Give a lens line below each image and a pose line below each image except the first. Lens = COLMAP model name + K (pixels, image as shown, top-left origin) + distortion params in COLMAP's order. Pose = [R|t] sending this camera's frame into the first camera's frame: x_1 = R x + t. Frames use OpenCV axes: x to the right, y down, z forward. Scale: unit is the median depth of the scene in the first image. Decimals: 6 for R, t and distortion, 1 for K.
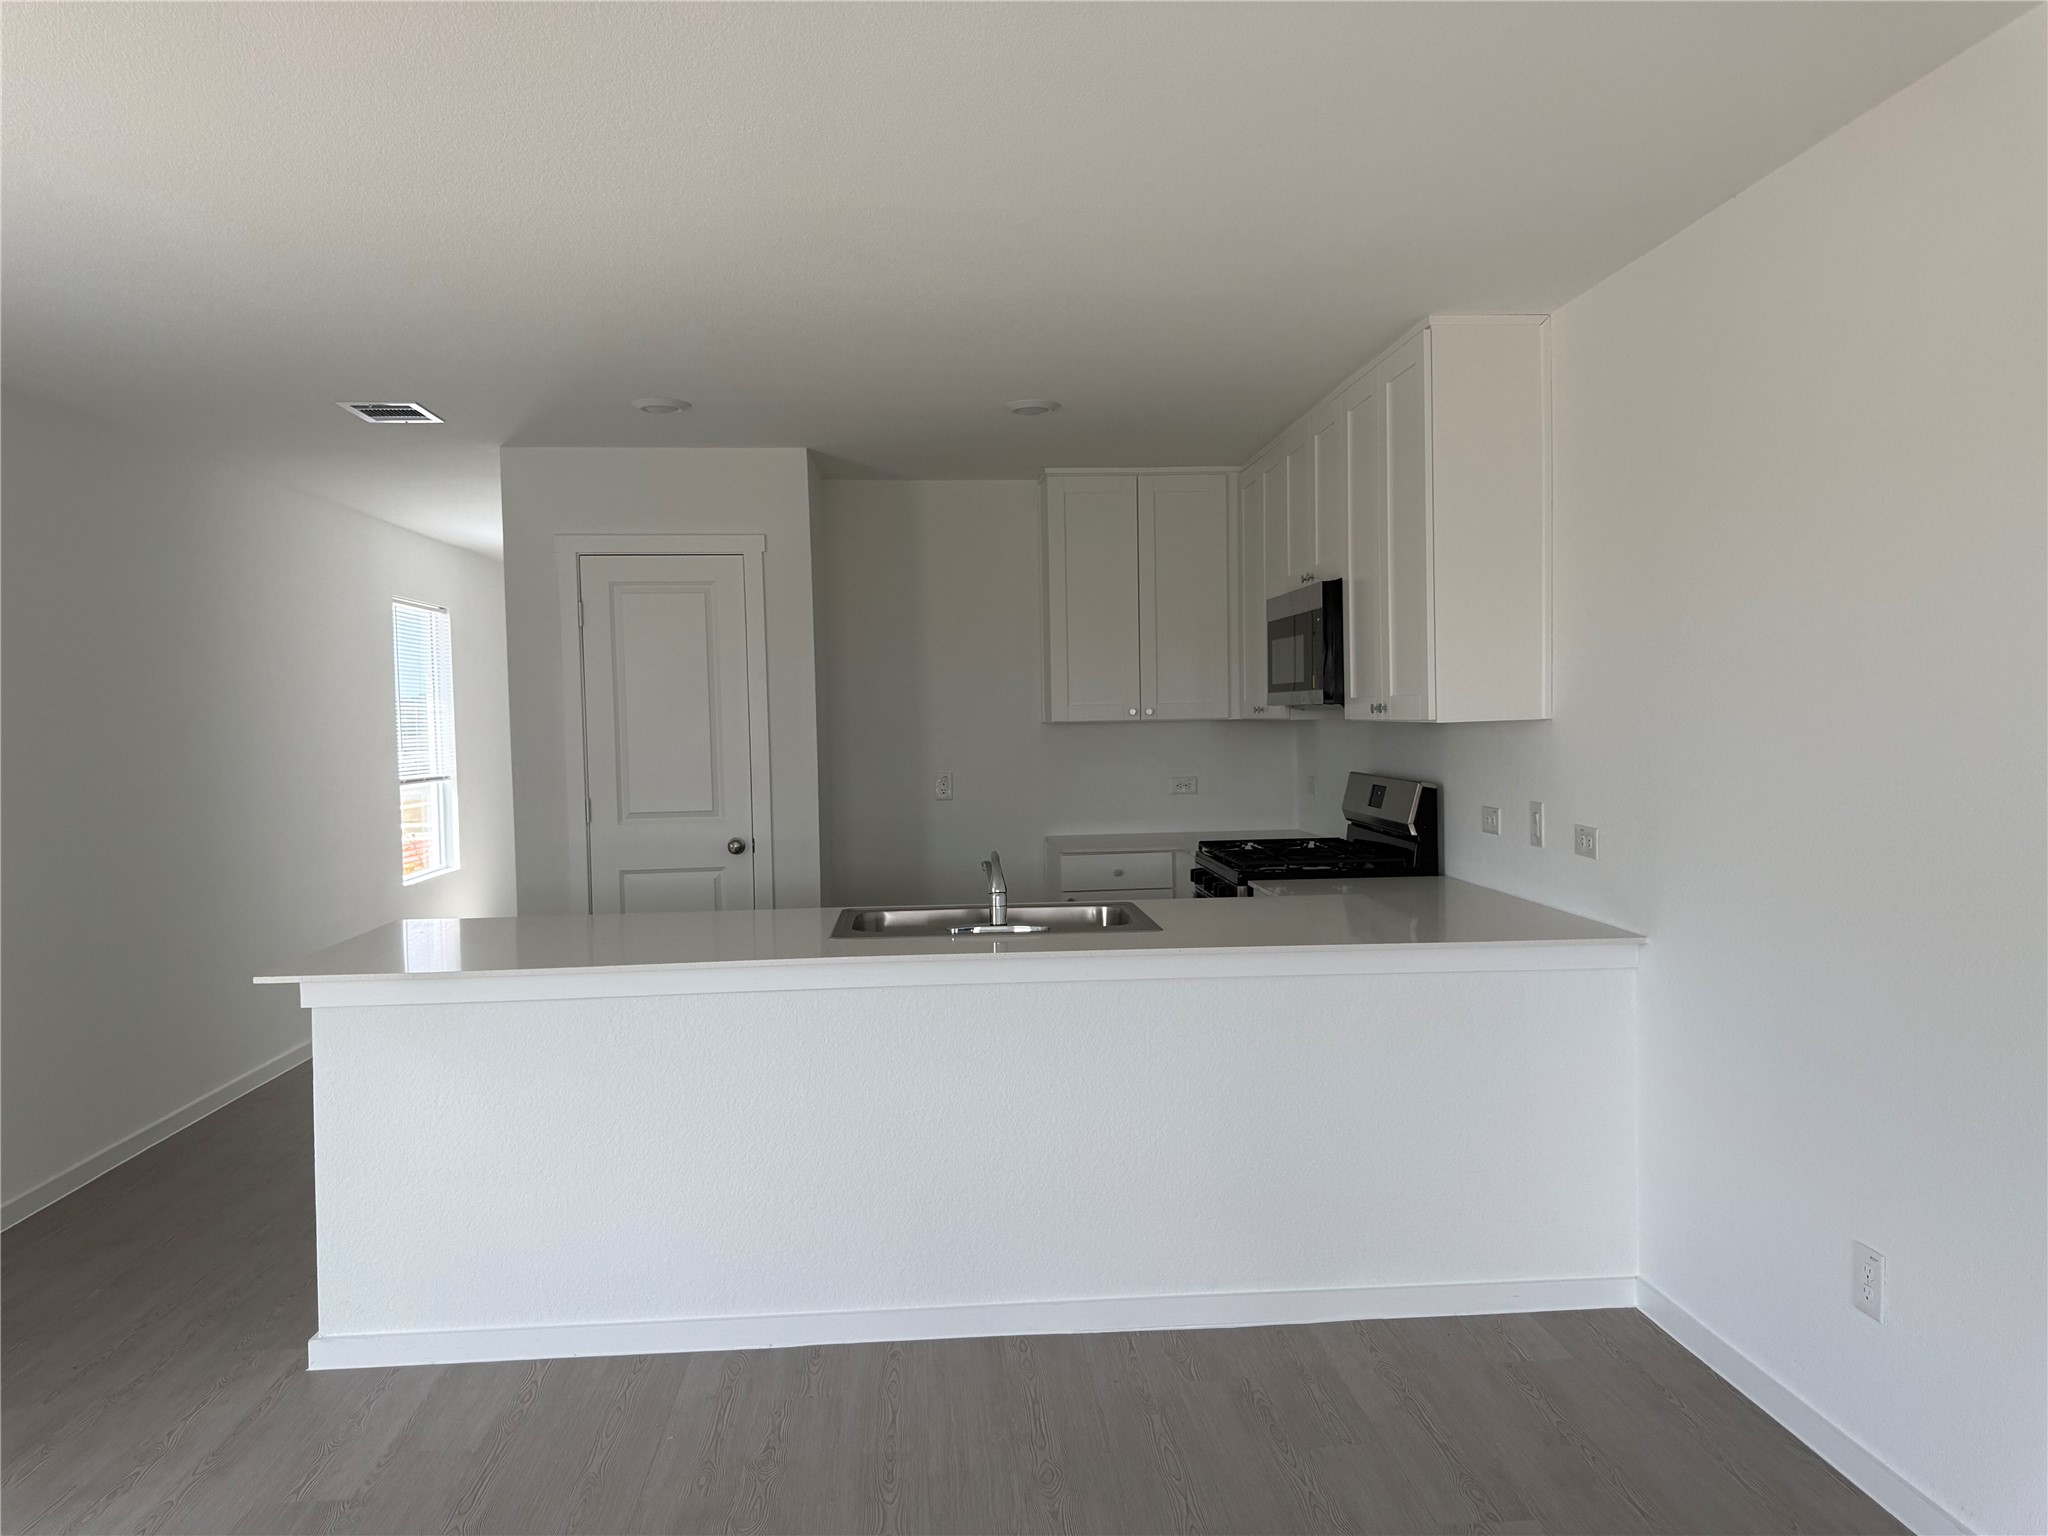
lens RADIAL K [[1419.0, 0, 1018.8], [0, 1419.0, 773.0], [0, 0, 1]] dist [0.156288, -0.297438]
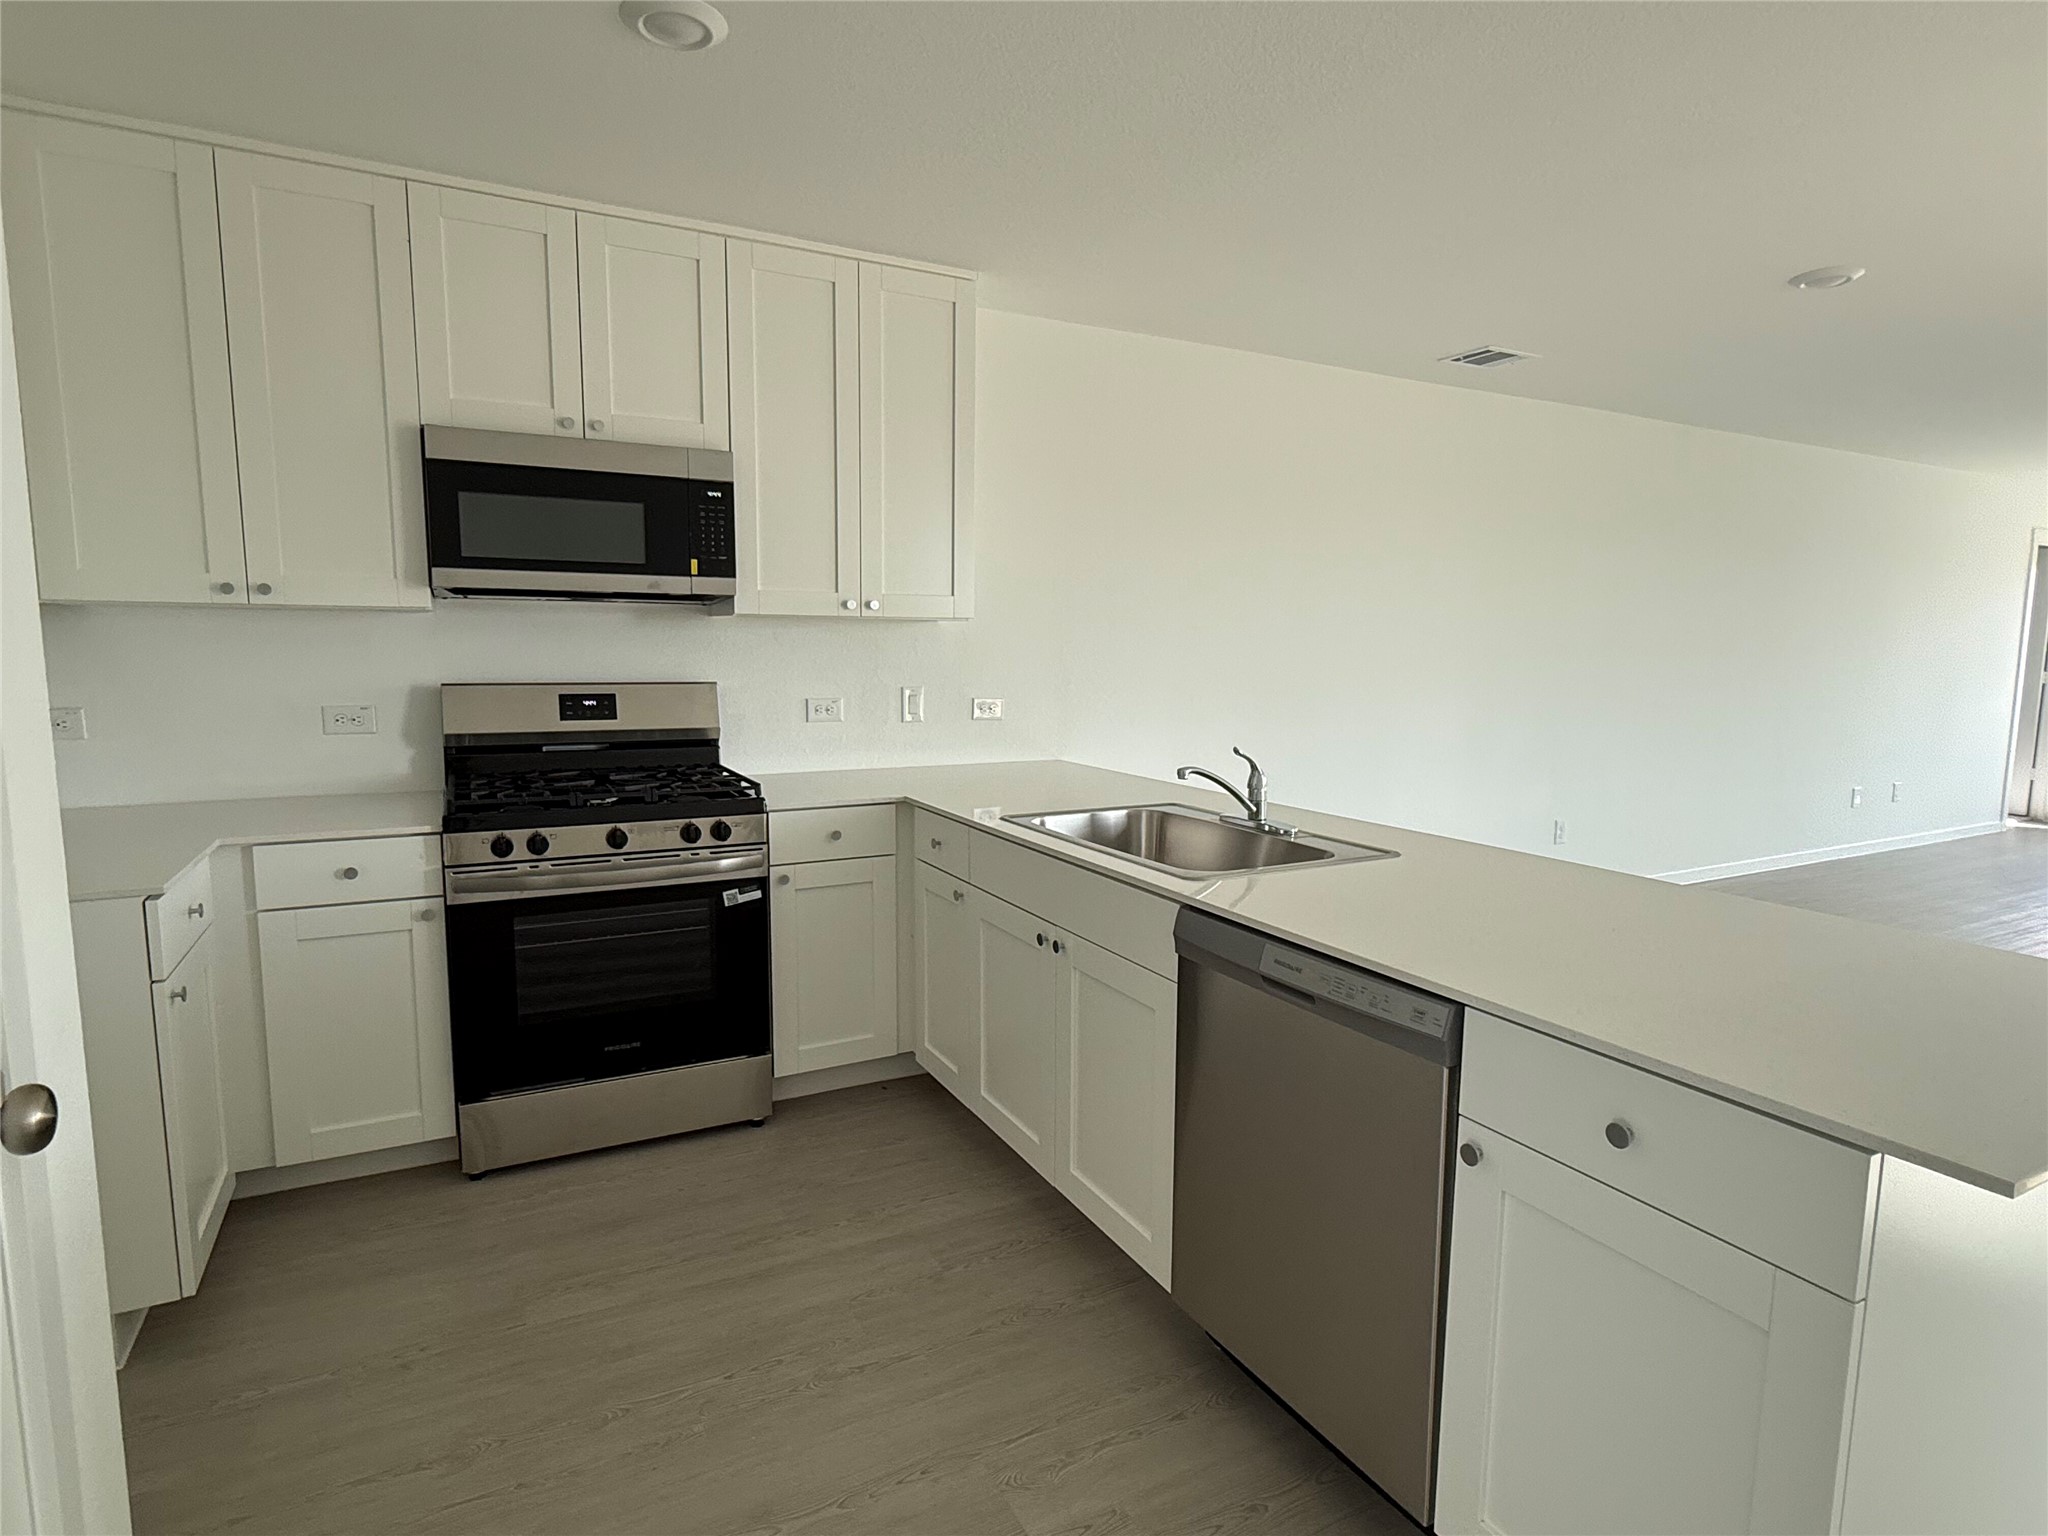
lens RADIAL K [[1085.6, 0, 1024.0], [0, 1085.6, 768.0], [0, 0, 1]] dist [0.000611, 0.000247]
pose [[-0.396620, -0.089287, 0.913630, -0.397518], [0.036587, 0.992930, 0.112920, -0.009362], [-0.917254, 0.078214, -0.390549, 0.923105]]
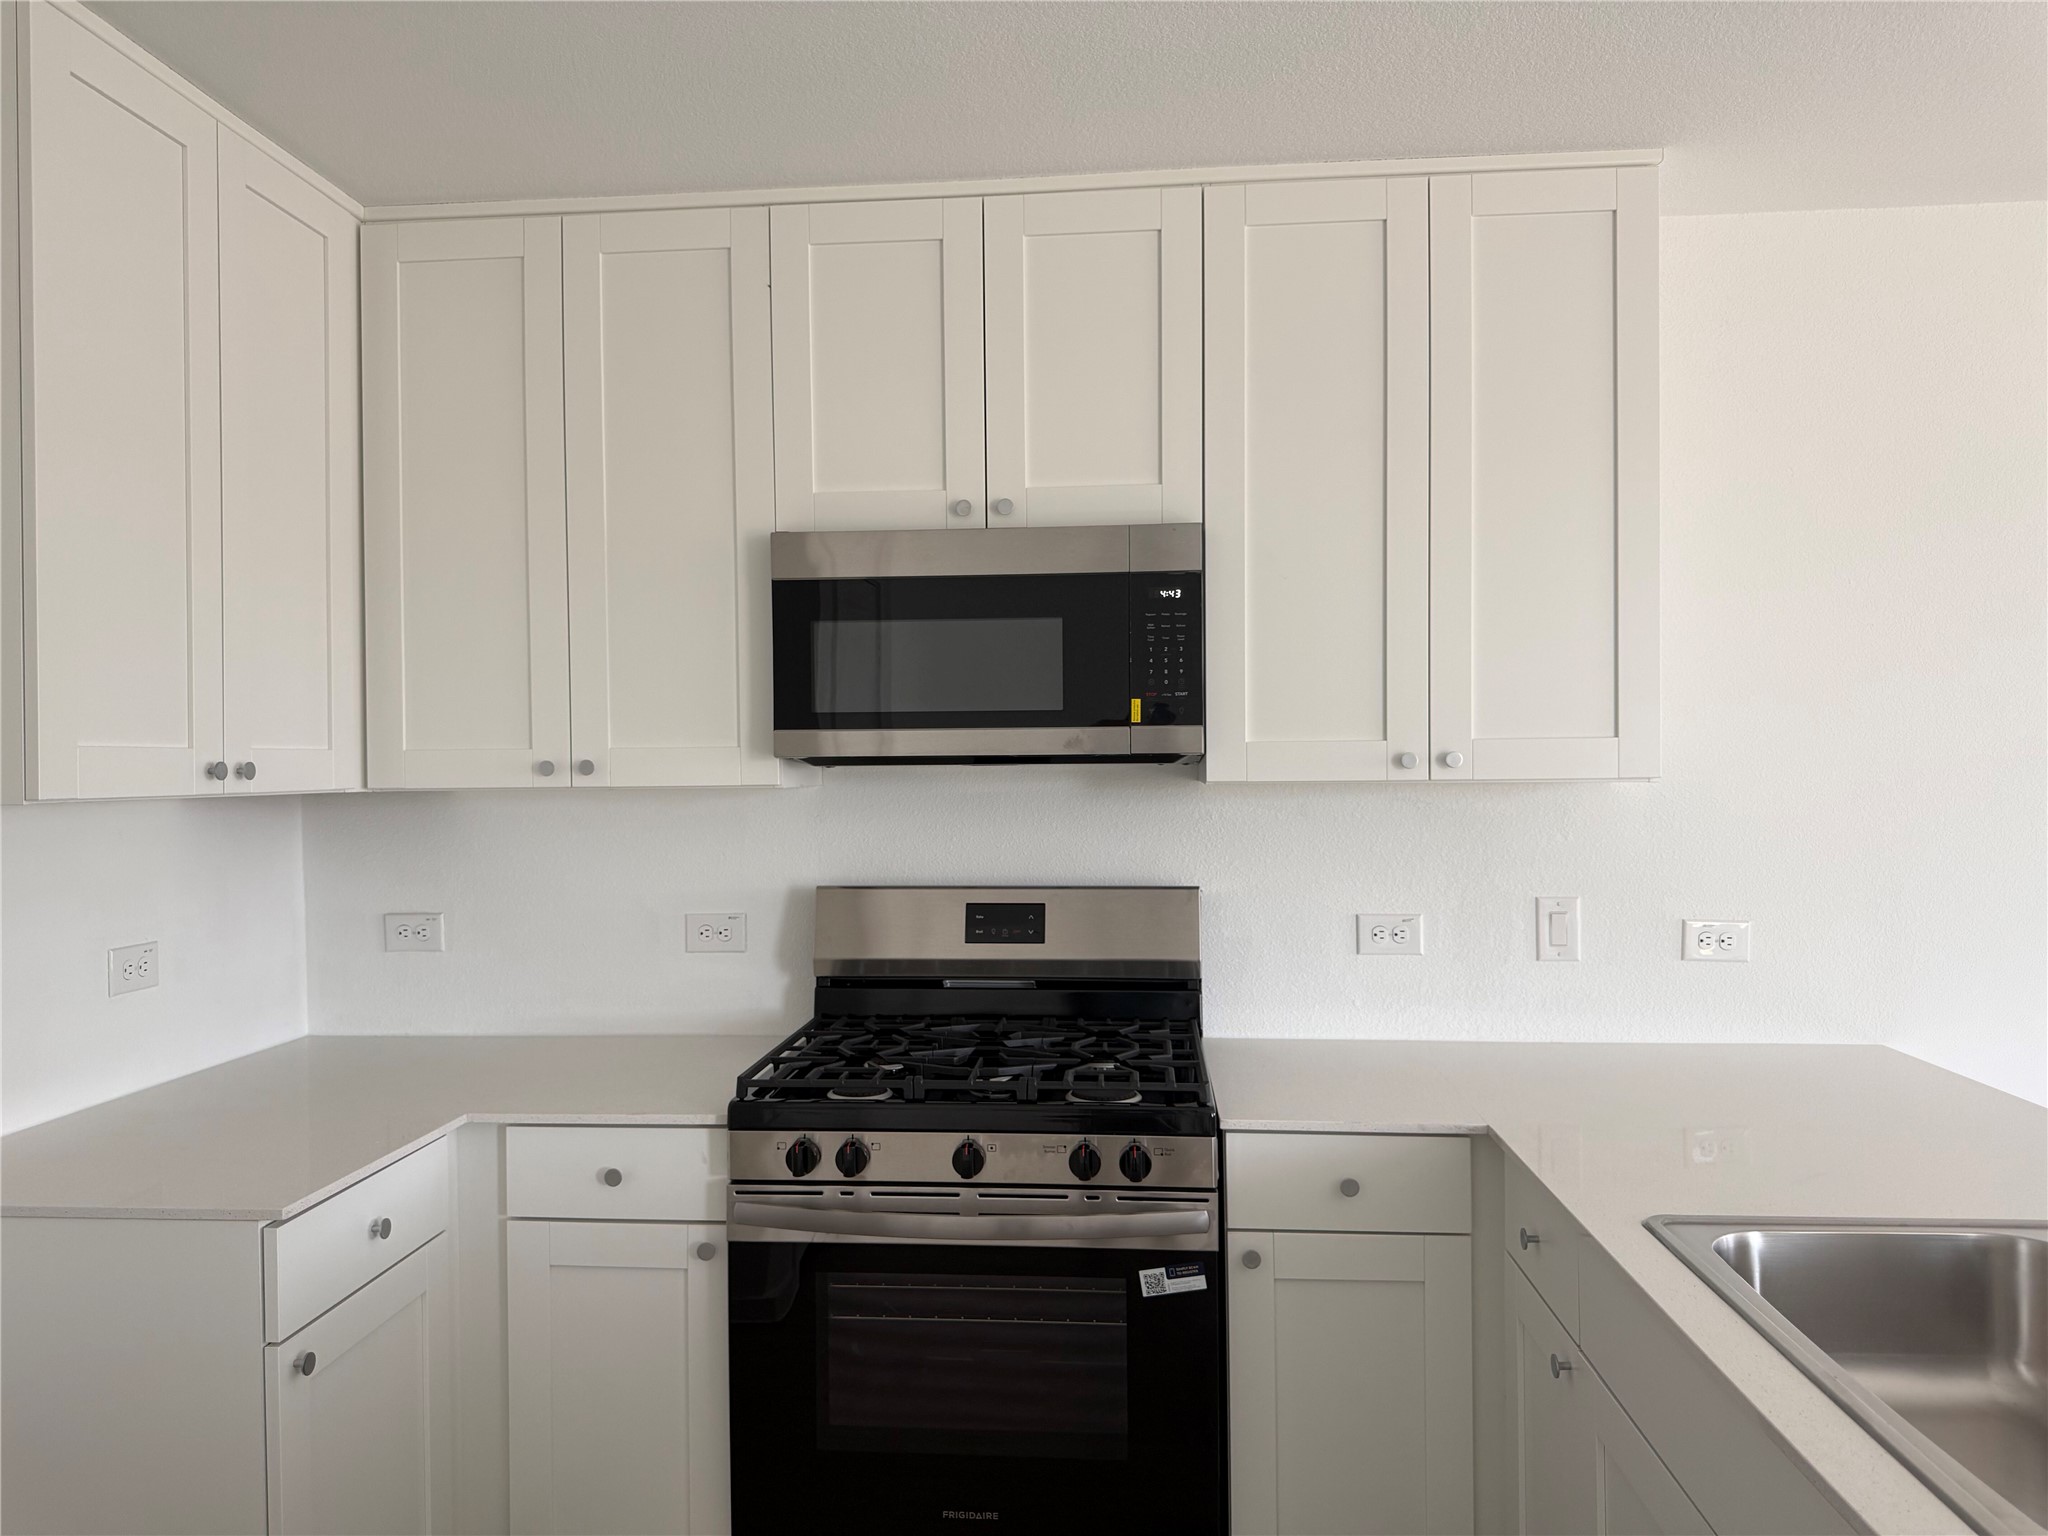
lens RADIAL K [[1419.0, 0, 1018.8], [0, 1419.0, 773.0], [0, 0, 1]] dist [0.156288, -0.297438]
pose [[0.160658, 0.015015, 0.986896, -0.270065], [0.047314, 0.998618, -0.022895, -0.026222], [-0.985875, 0.050372, 0.159726, 0.819874]]
